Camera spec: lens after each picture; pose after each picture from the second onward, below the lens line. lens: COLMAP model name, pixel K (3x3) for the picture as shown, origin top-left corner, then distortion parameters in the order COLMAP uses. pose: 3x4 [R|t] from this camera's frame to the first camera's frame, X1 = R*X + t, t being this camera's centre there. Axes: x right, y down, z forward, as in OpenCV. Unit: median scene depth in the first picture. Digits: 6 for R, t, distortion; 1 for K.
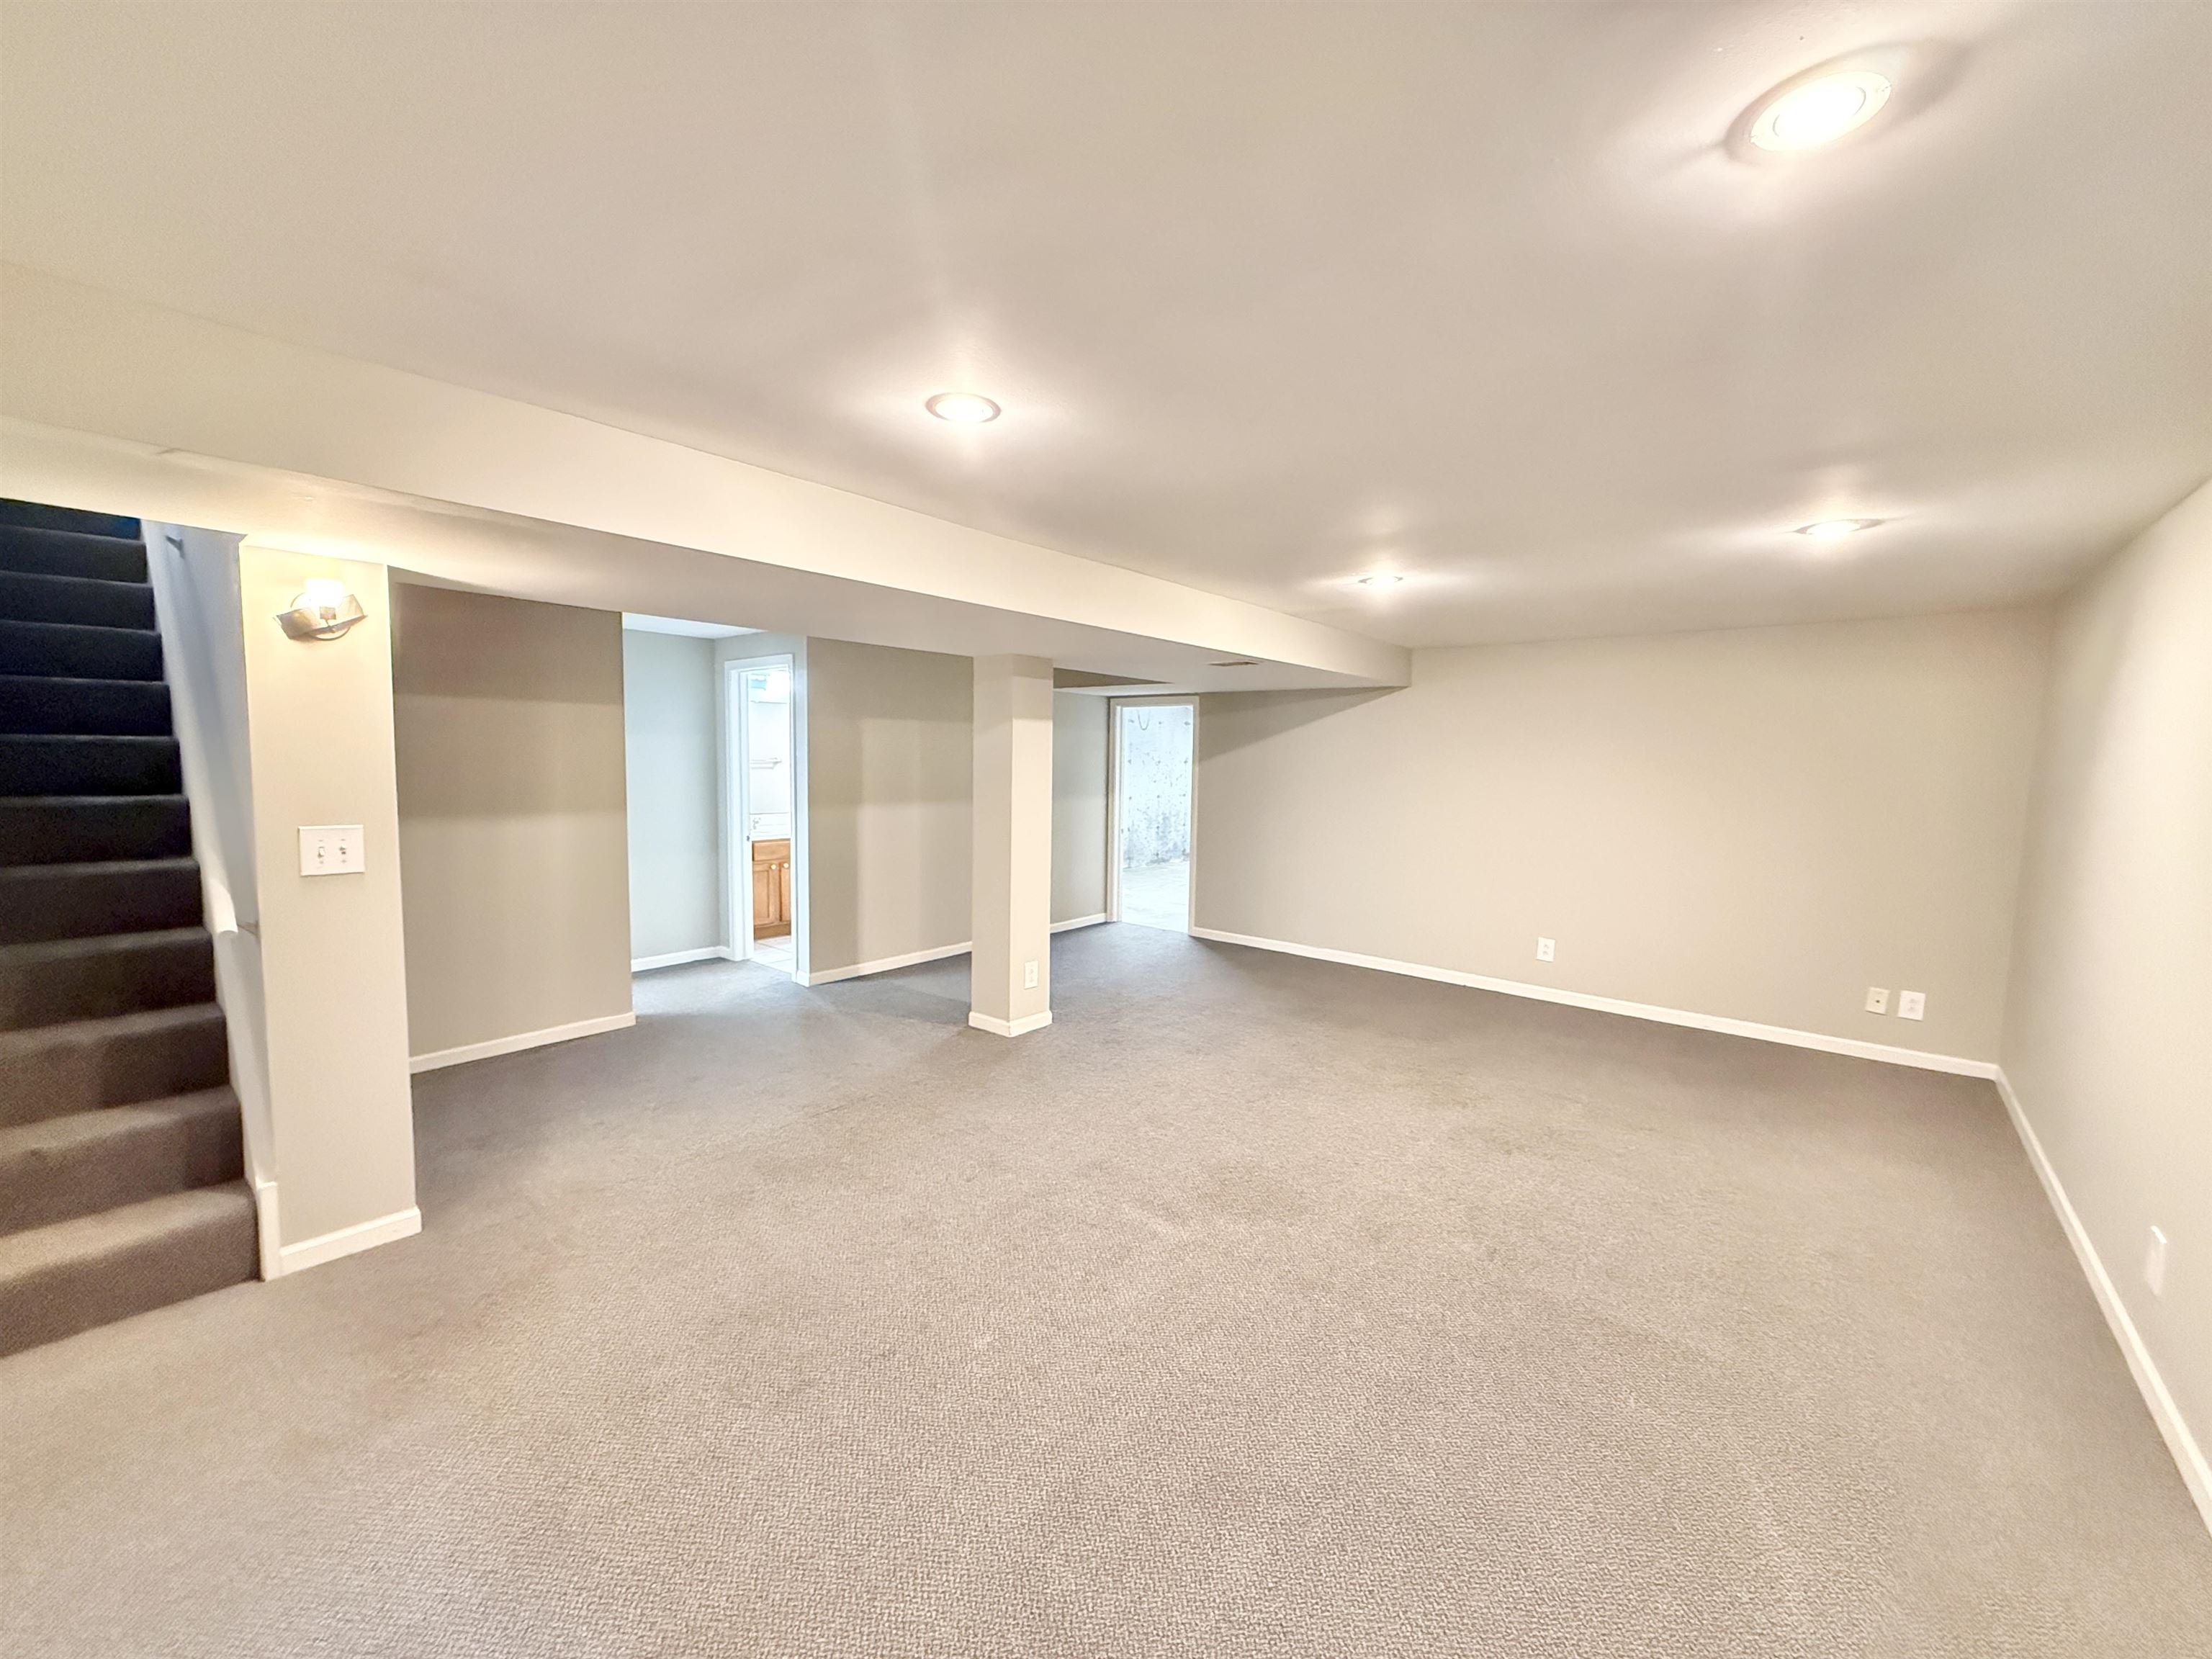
lens RADIAL K [[880.2, 0, 1100.5], [0, 880.2, 827.3], [0, 0, 1]] dist [0.000128, 0.000010]
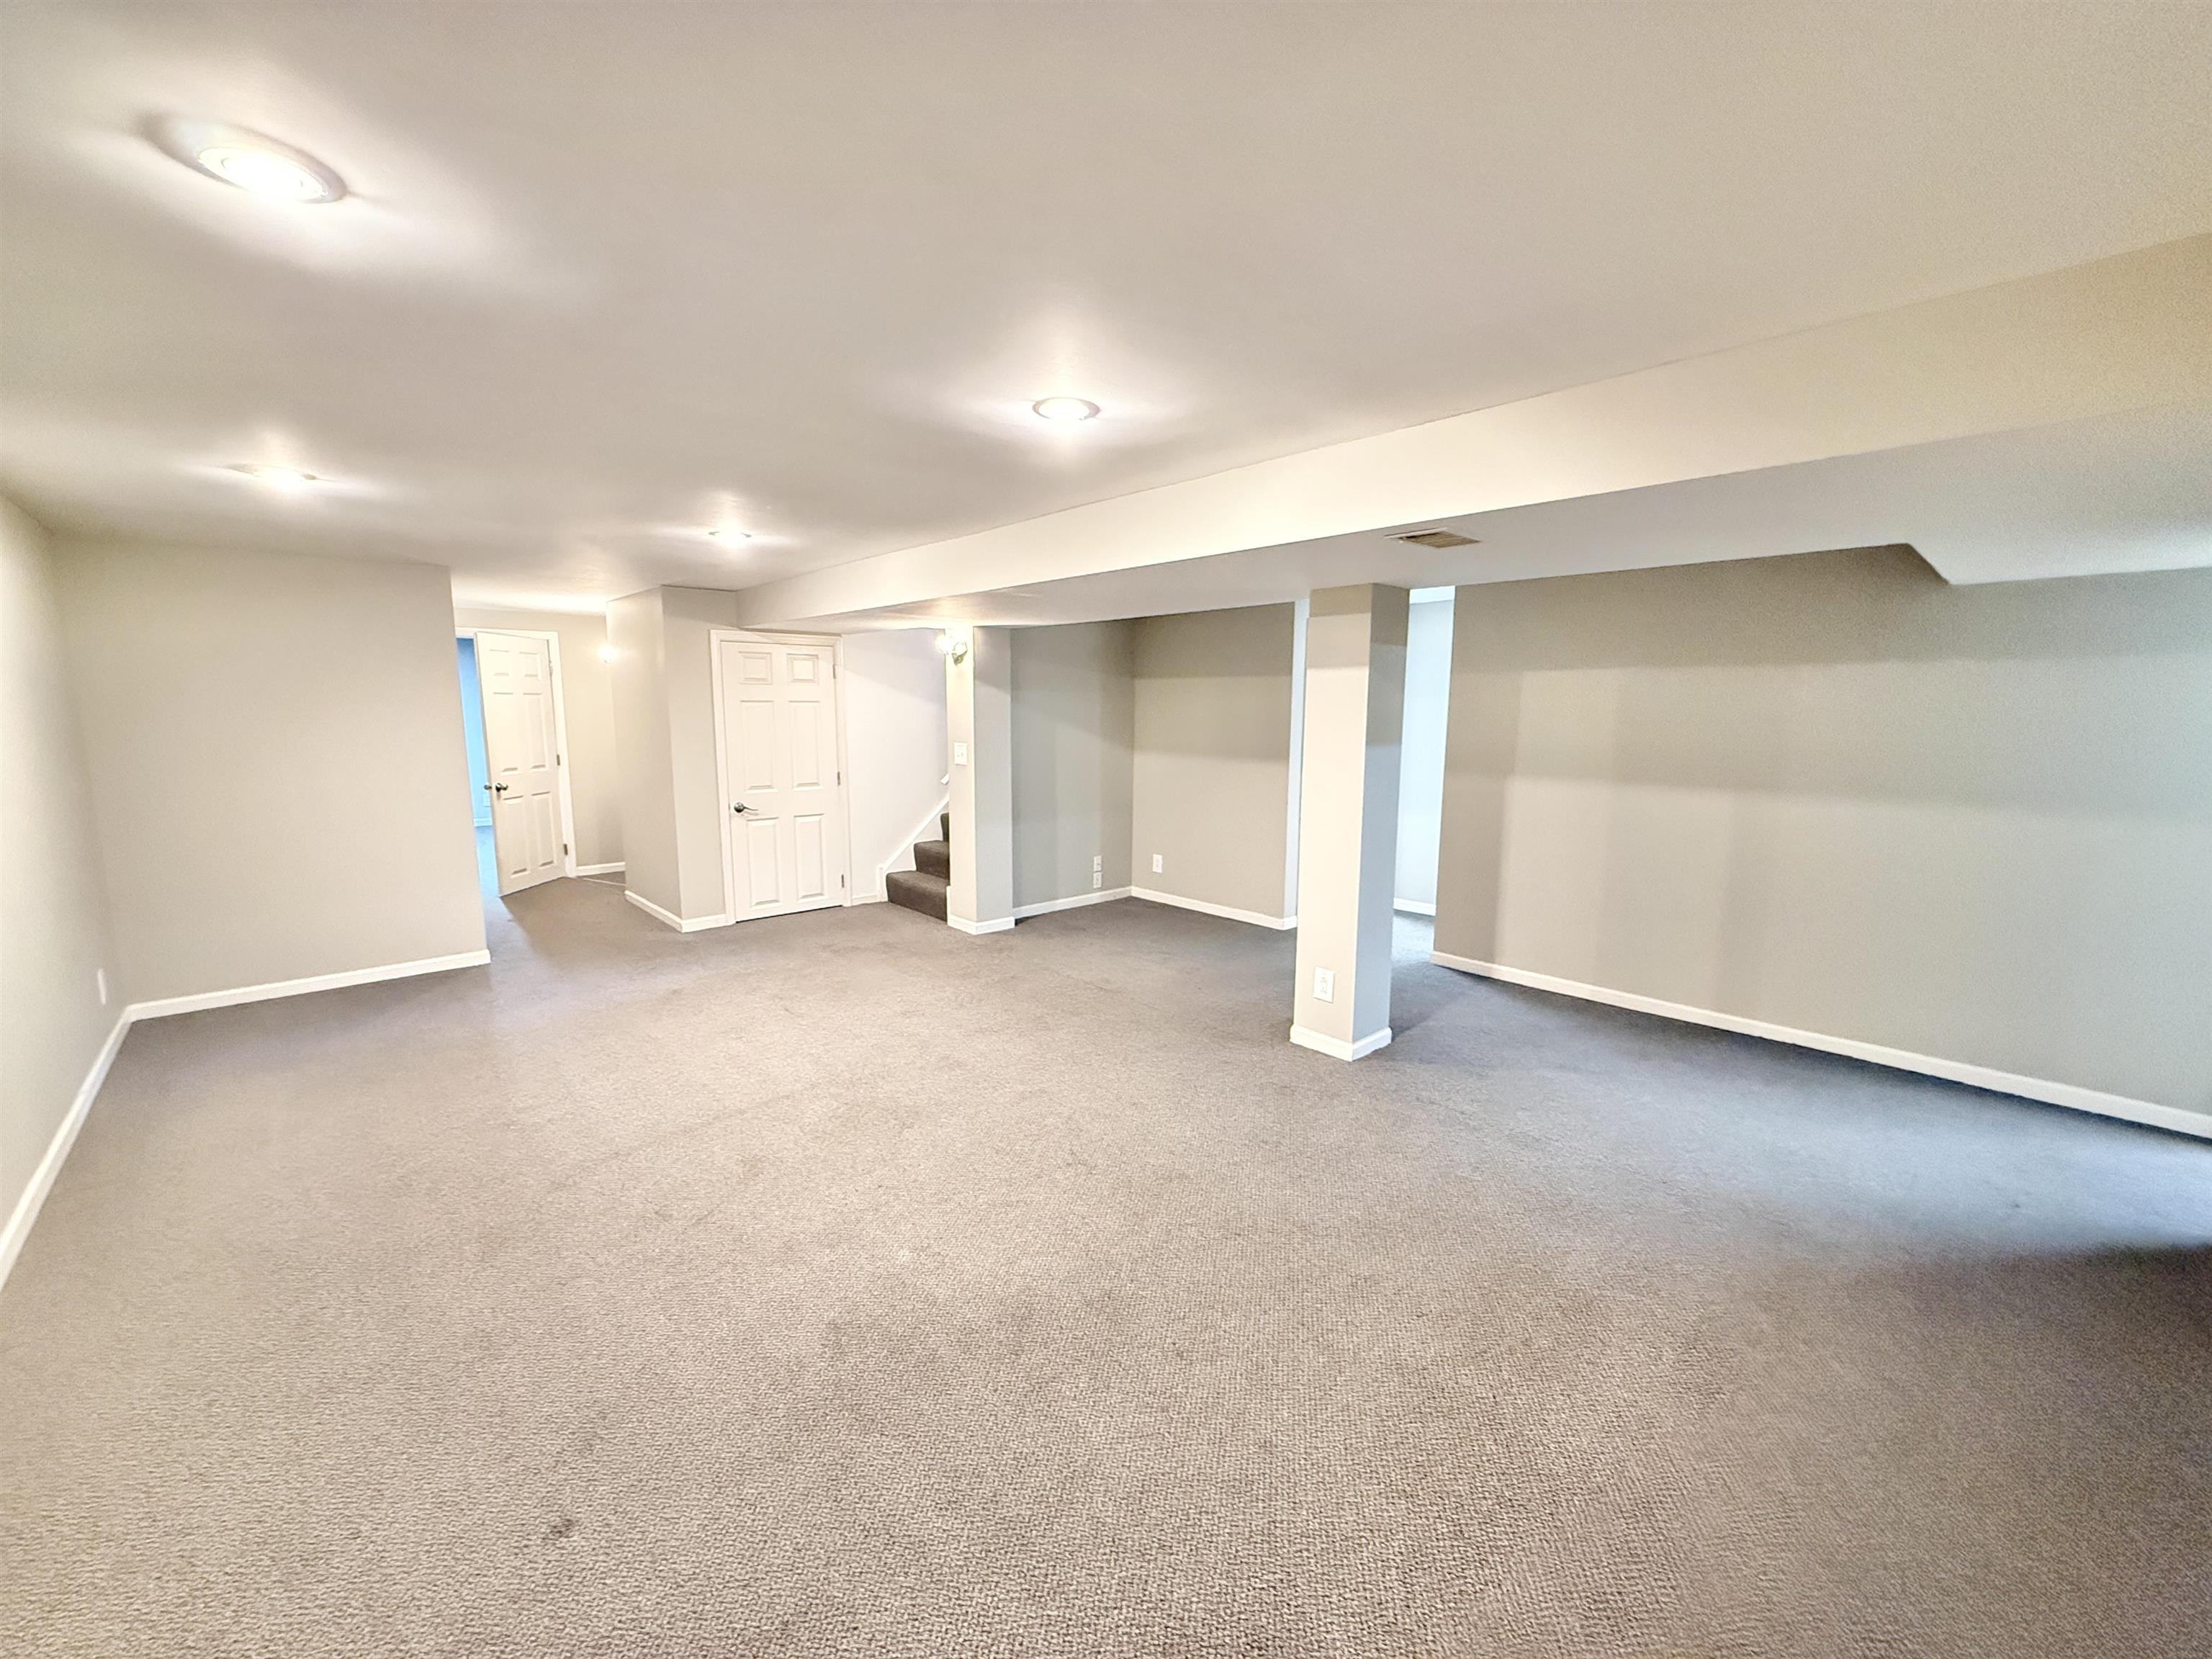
lens RADIAL K [[885.3, 0, 1106.0], [0, 885.3, 829.5], [0, 0, 1]] dist [0.010306, 0.000064]
pose [[-0.131219, 0.120600, -0.983990, 0.739462], [-0.088654, 0.987169, 0.132811, -0.064751], [0.987381, 0.104662, -0.118844, 0.887371]]
